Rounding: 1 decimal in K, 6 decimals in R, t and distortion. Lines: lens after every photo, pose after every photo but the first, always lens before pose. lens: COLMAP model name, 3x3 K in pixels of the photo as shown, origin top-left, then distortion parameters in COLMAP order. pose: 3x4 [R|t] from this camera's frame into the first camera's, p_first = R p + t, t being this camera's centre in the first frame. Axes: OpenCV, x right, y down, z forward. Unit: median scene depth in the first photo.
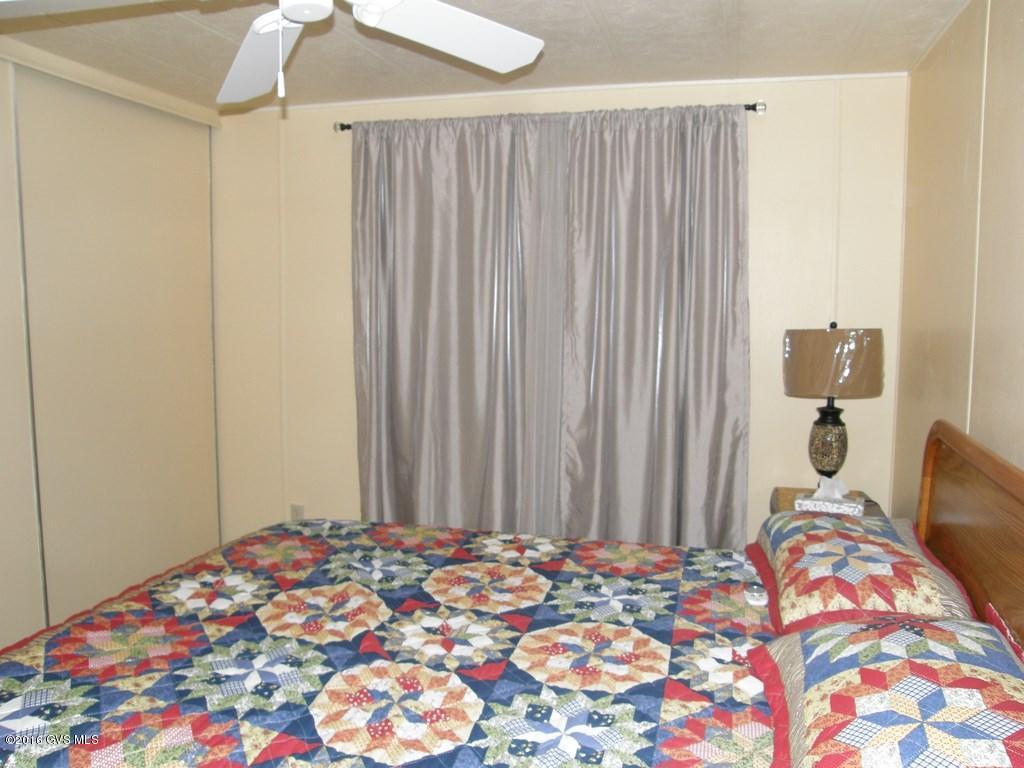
lens RADIAL K [[832.2, 0, 509.4], [0, 832.2, 383.7], [0, 0, 1]] dist [-0.155031, 0.133513]
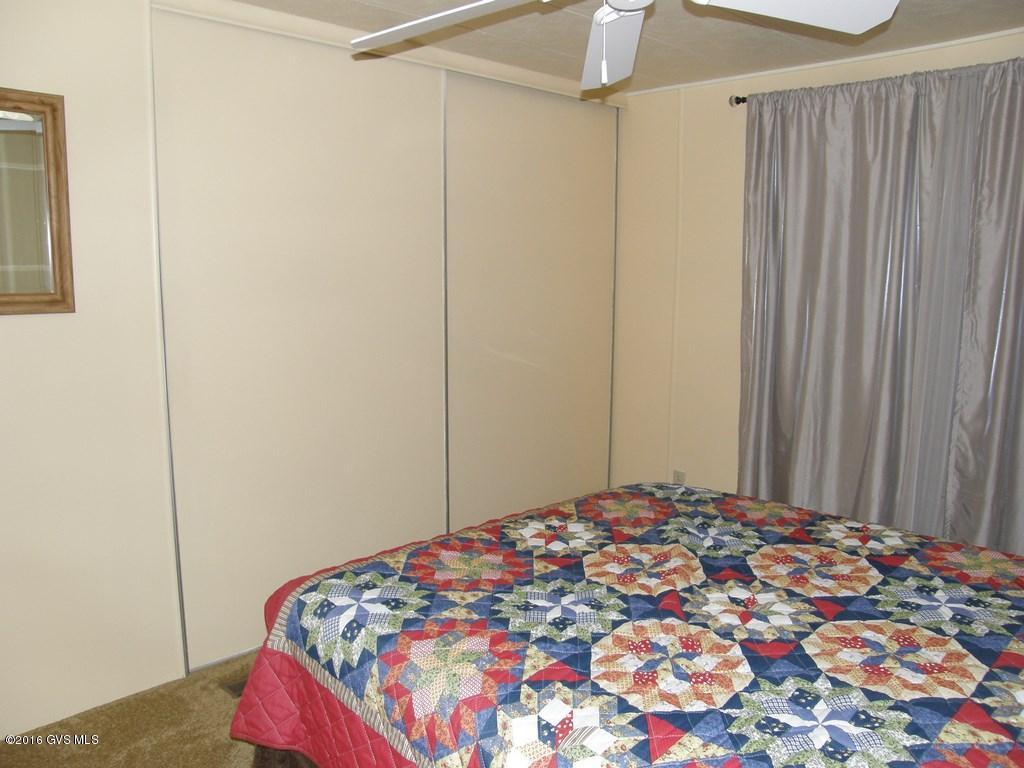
lens RADIAL K [[832.2, 0, 516.5], [0, 832.2, 385.3], [0, 0, 1]] dist [-0.155031, 0.133513]
pose [[0.864304, 0.071559, -0.497854, 0.146938], [-0.054155, 0.997313, 0.049333, -0.000521], [0.500046, -0.015678, 0.865857, -0.004879]]
